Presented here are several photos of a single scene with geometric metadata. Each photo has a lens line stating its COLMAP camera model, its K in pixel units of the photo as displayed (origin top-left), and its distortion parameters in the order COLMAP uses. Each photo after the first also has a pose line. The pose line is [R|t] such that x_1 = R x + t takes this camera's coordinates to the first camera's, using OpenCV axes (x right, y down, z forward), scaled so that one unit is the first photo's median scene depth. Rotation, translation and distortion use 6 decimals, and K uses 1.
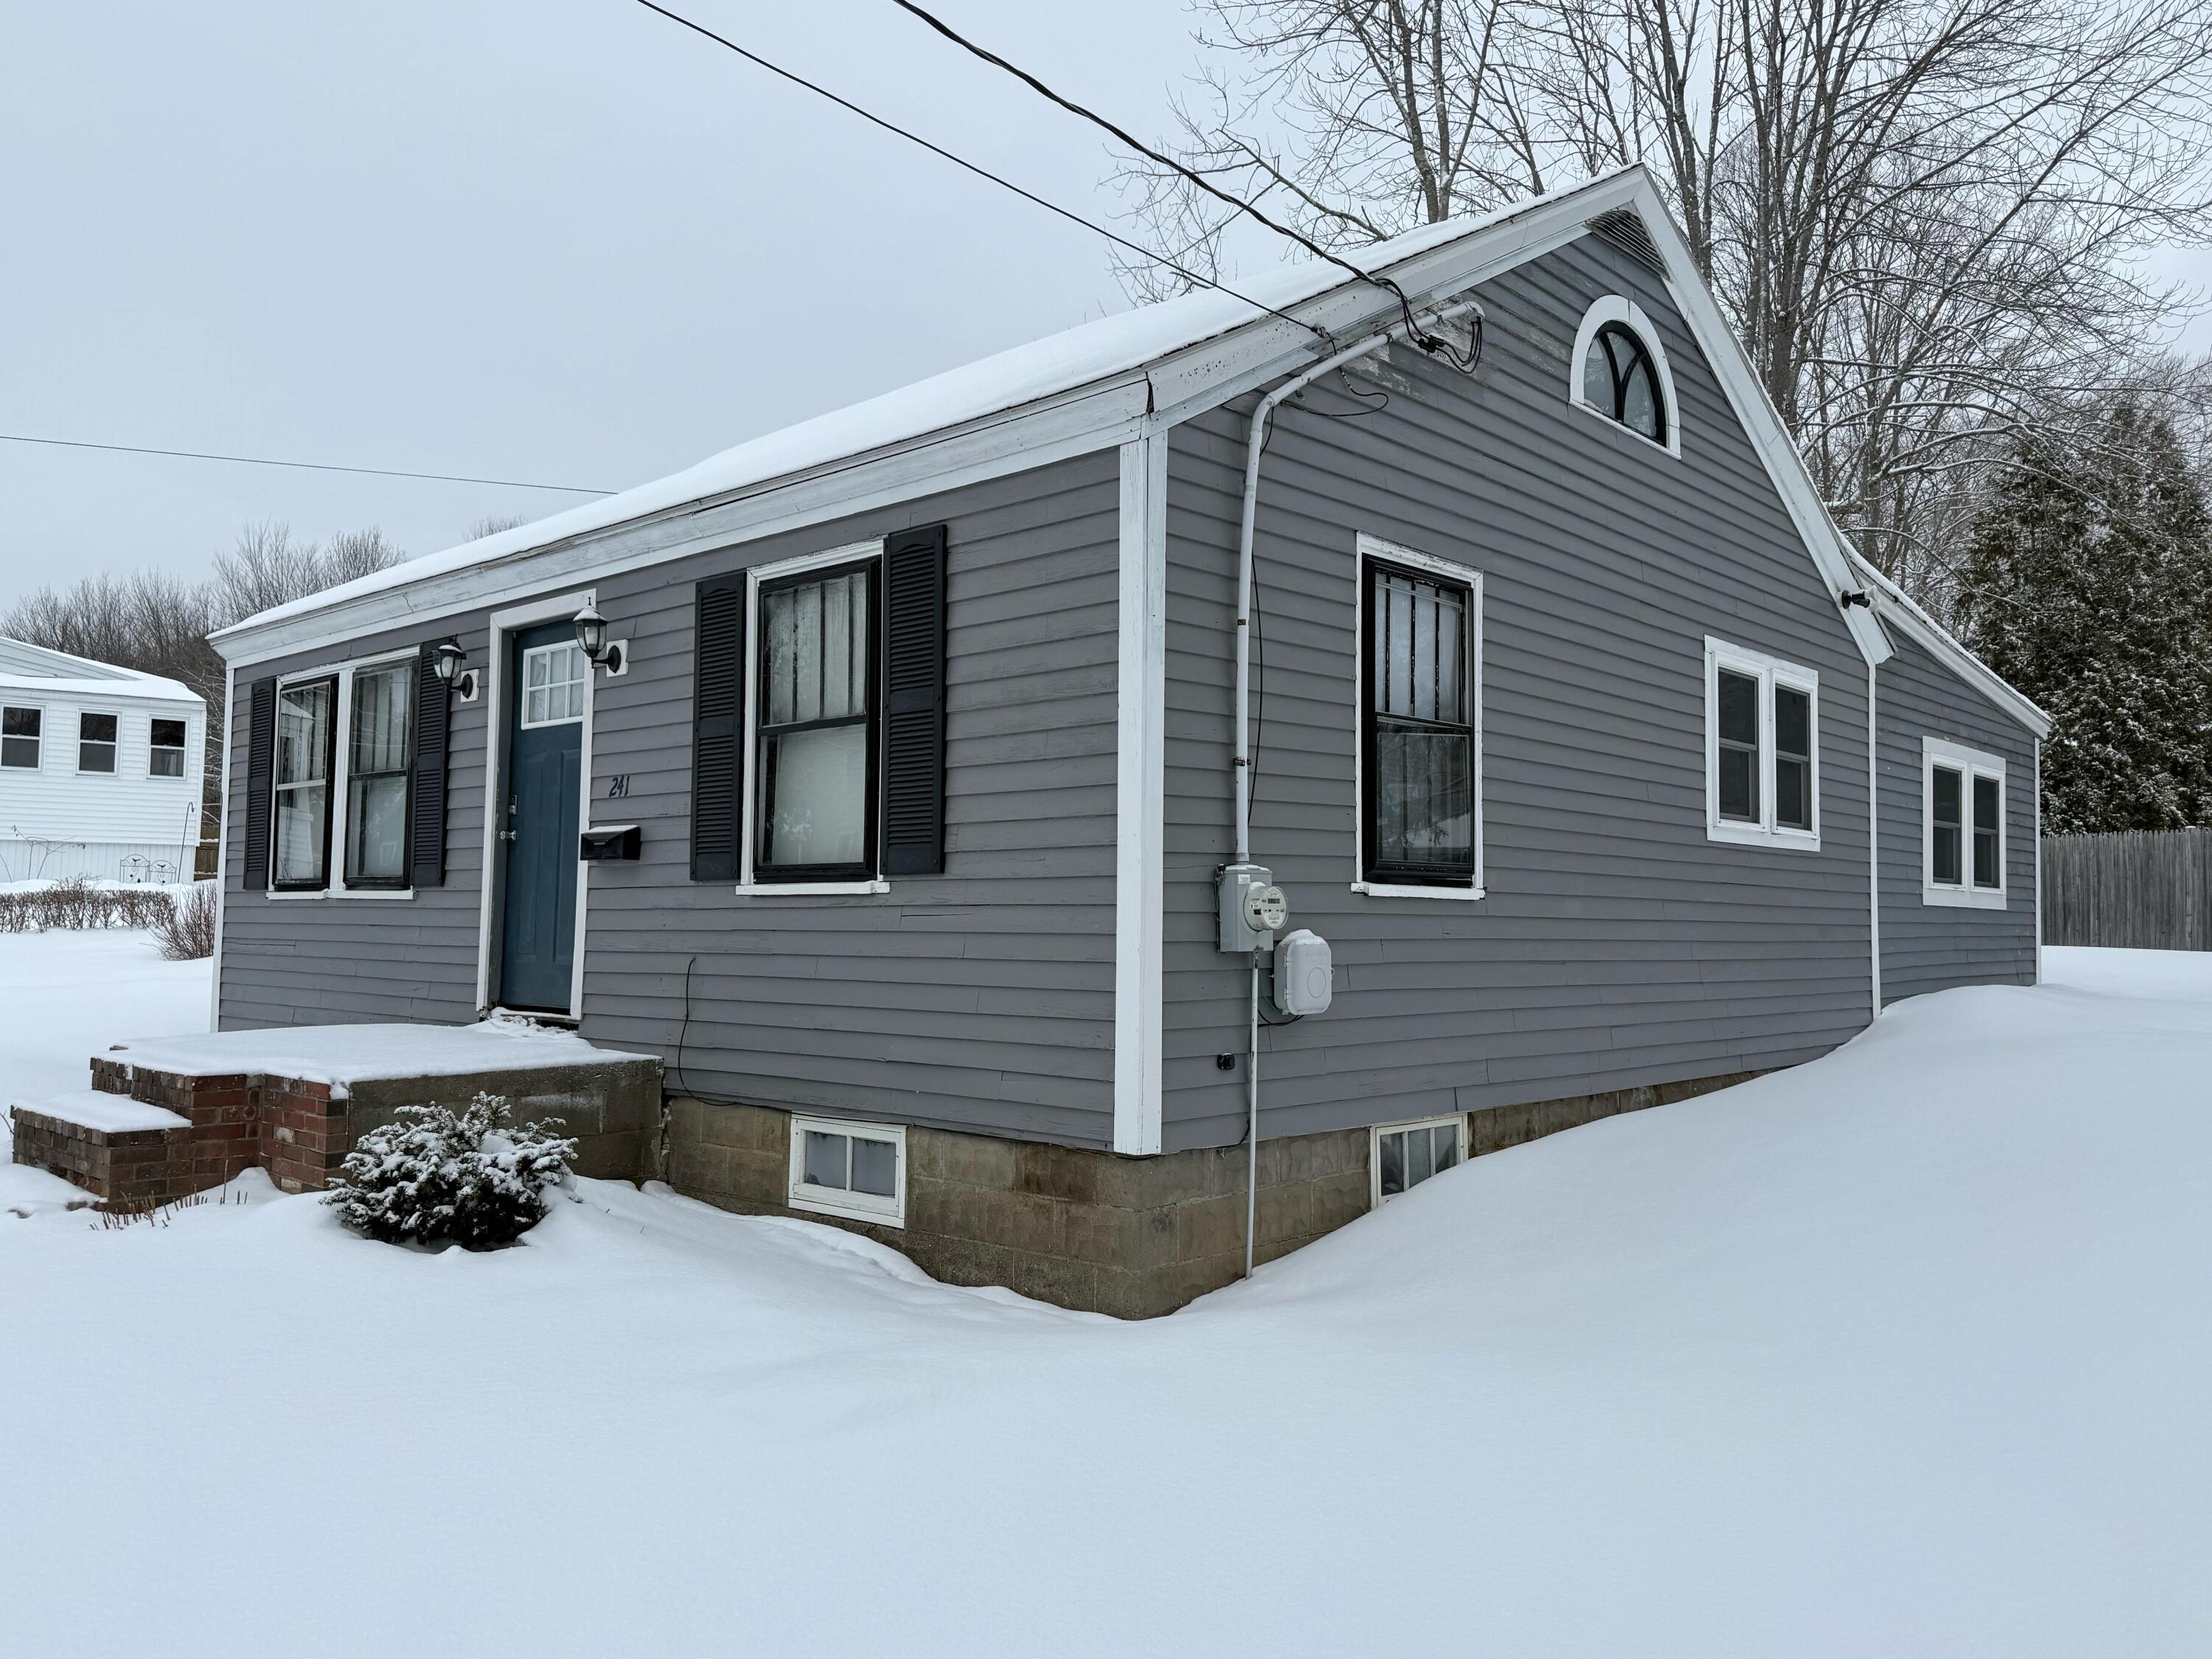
lens RADIAL K [[1641.2, 0, 1106.0], [0, 1641.2, 829.5], [0, 0, 1]] dist [0.187410, -0.232441]
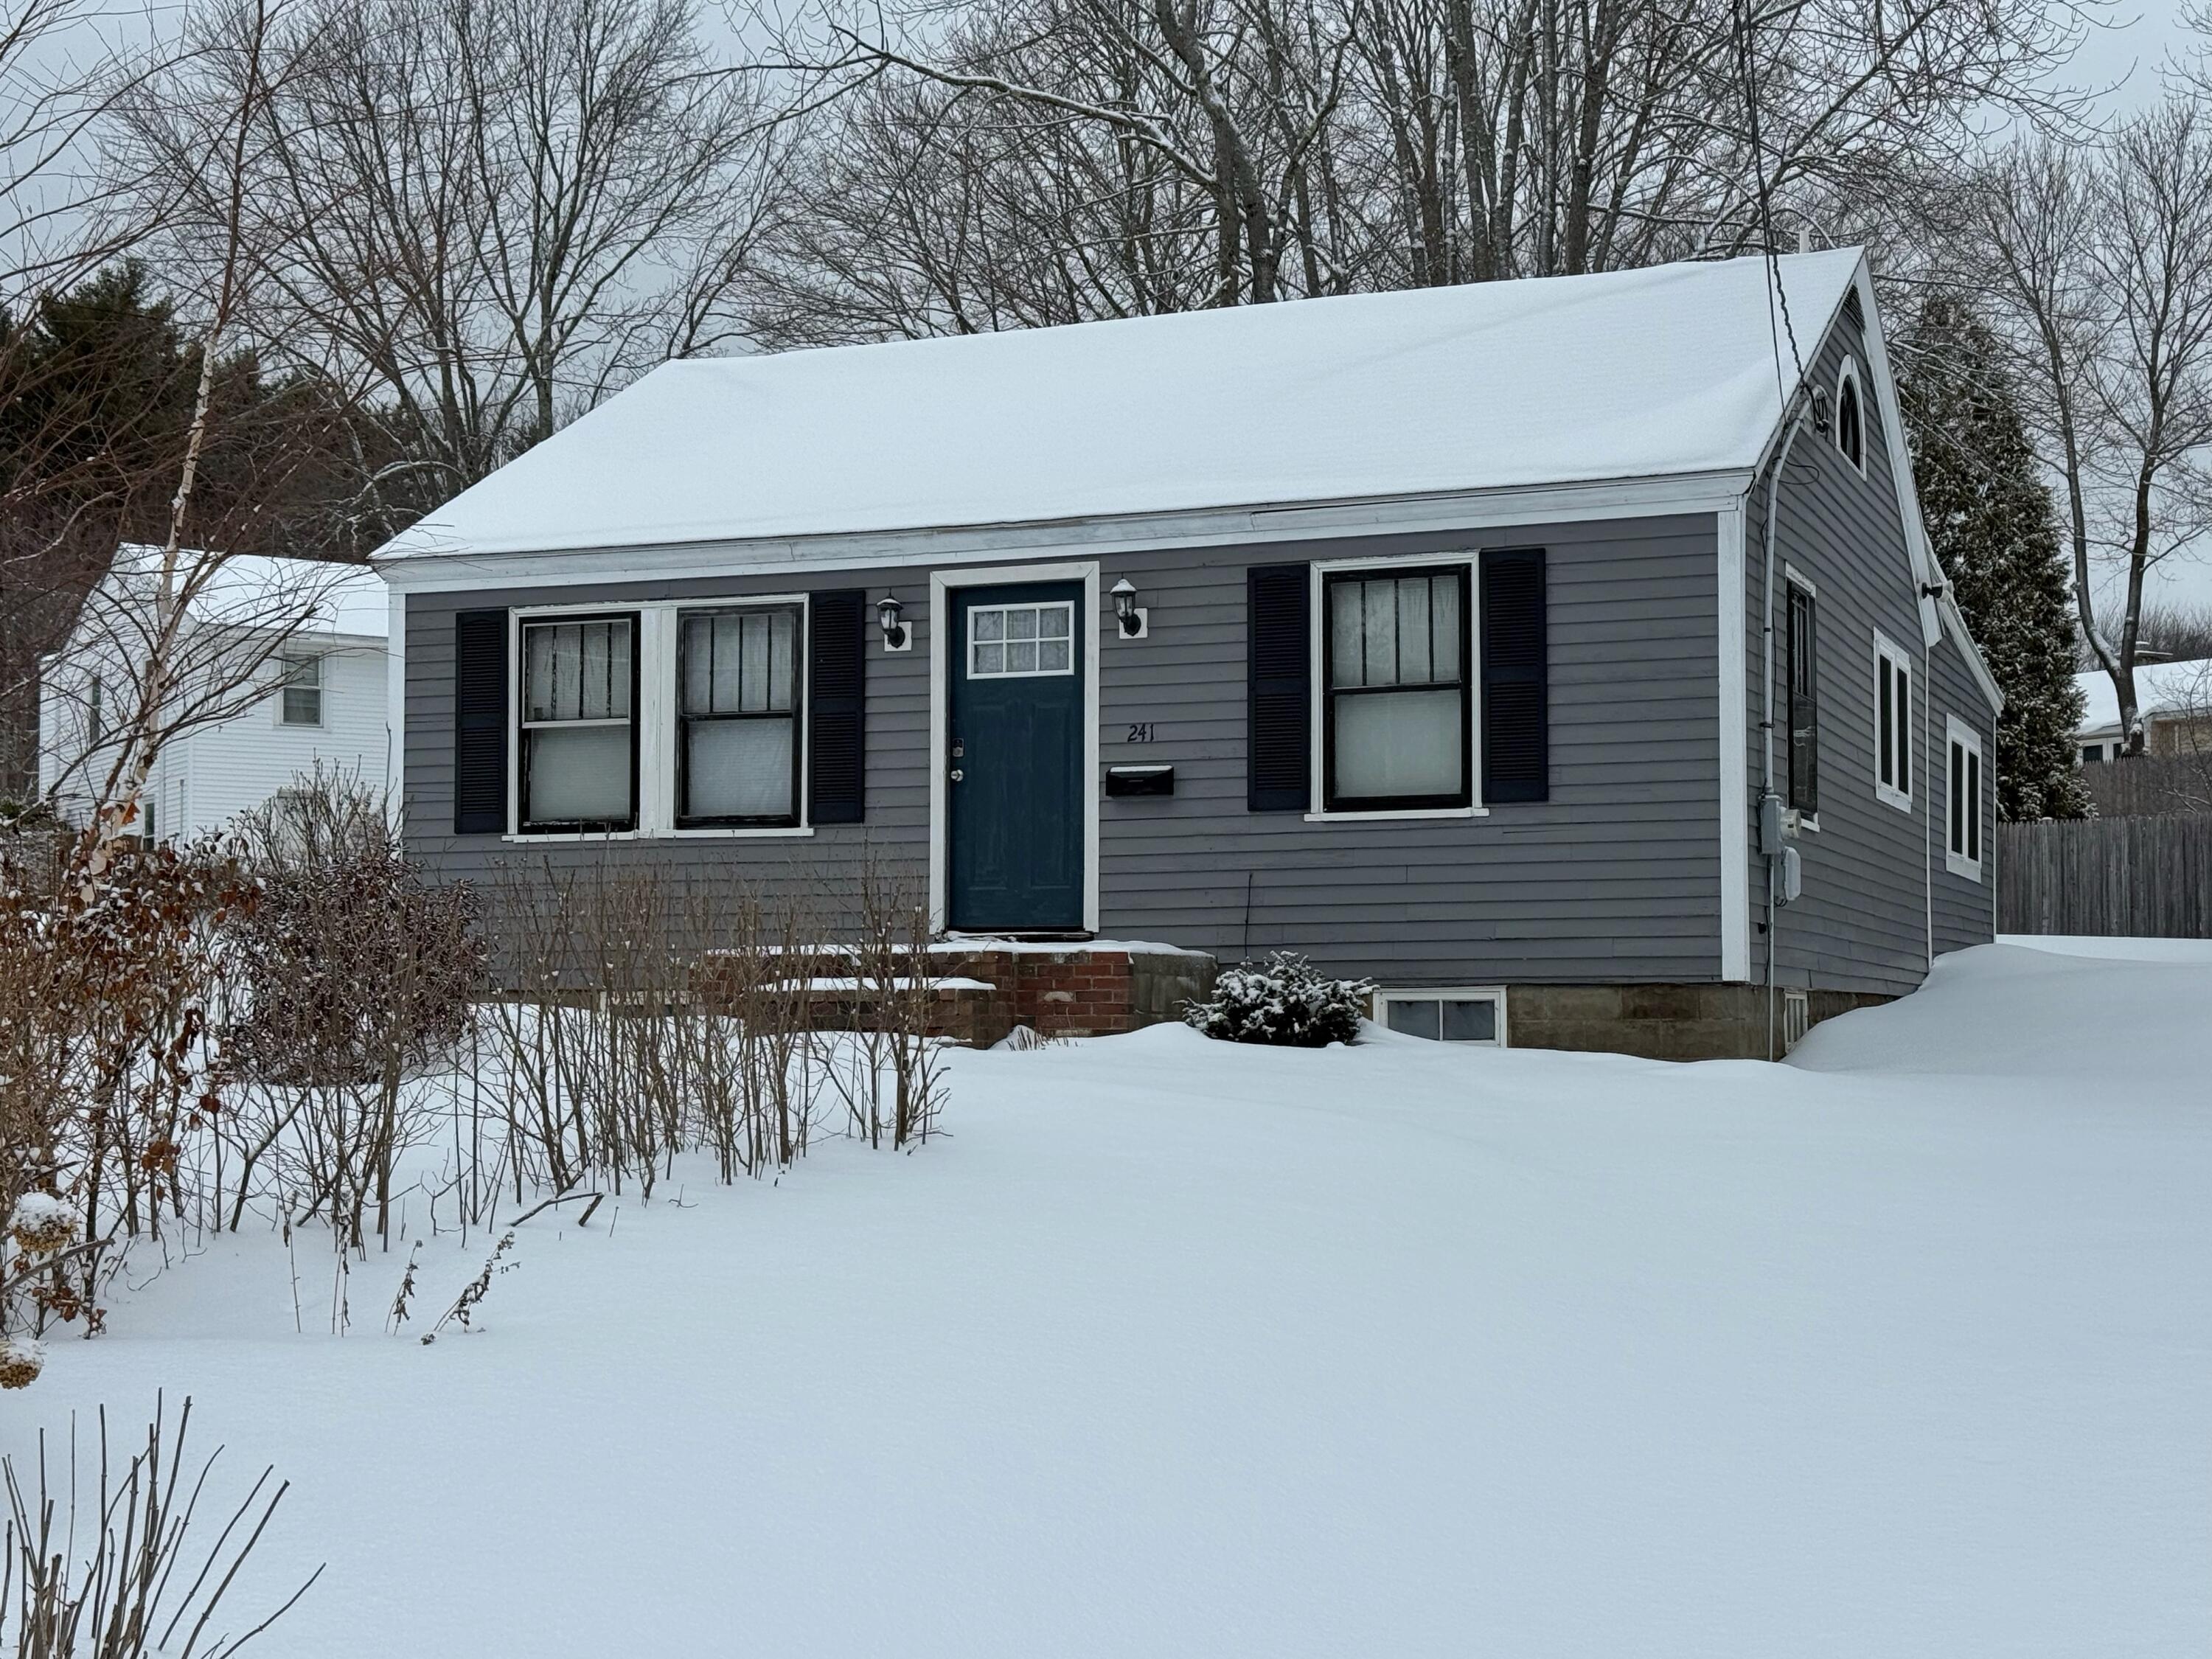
lens RADIAL K [[3353.5, 0, 1106.0], [0, 3353.5, 829.5], [0, 0, 1]] dist [0.152385, 0.053697]
pose [[0.932401, 0.012779, 0.361199, -1.269657], [-0.010326, 0.999909, -0.008720, 0.068600], [-0.361277, 0.004401, 0.932448, -1.299963]]
